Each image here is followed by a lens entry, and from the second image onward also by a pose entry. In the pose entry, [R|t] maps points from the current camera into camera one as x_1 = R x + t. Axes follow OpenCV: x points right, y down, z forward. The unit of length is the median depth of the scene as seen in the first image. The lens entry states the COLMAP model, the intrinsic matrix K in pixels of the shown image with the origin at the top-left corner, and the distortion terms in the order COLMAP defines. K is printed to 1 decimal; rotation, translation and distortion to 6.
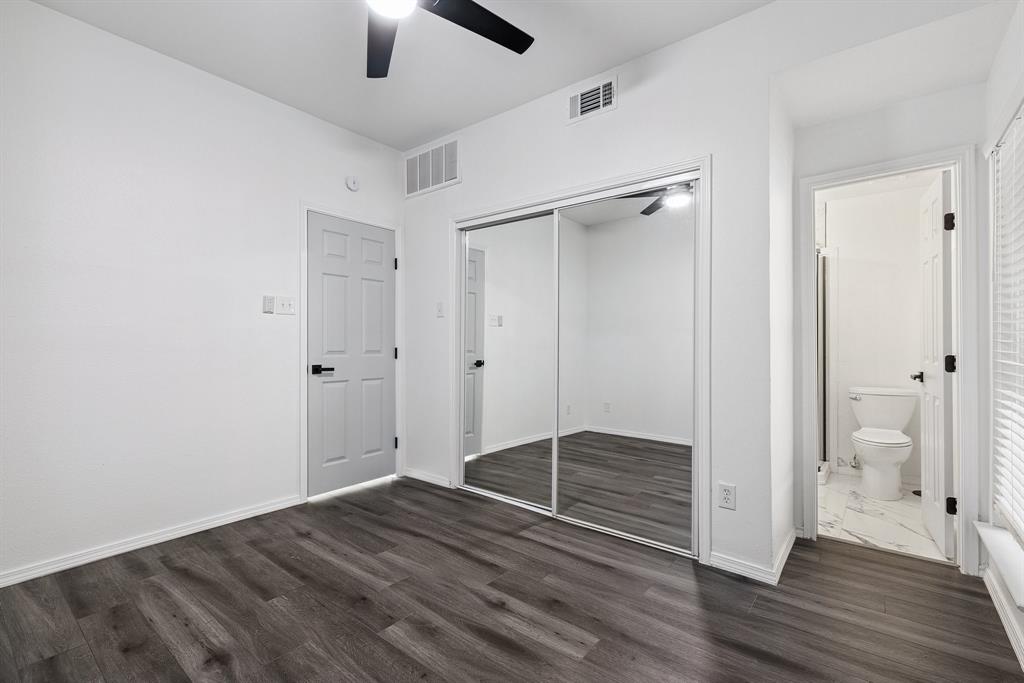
lens RADIAL K [[453.0, 0, 509.1], [0, 453.0, 342.8], [0, 0, 1]] dist [-0.000122, 0.001132]
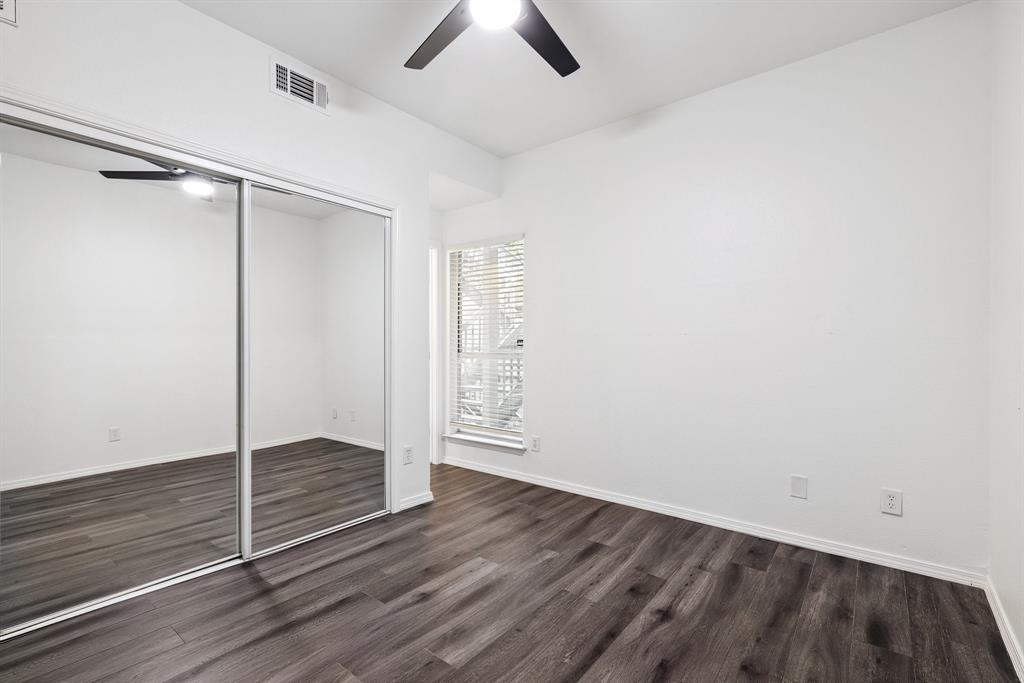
lens RADIAL K [[453.0, 0, 515.2], [0, 453.0, 341.6], [0, 0, 1]] dist [-0.000122, 0.001132]
pose [[-0.000801, -0.005723, 0.999983, -0.842308], [-0.016673, 0.999845, 0.005709, -0.025612], [-0.999861, -0.016668, -0.000896, 0.616217]]
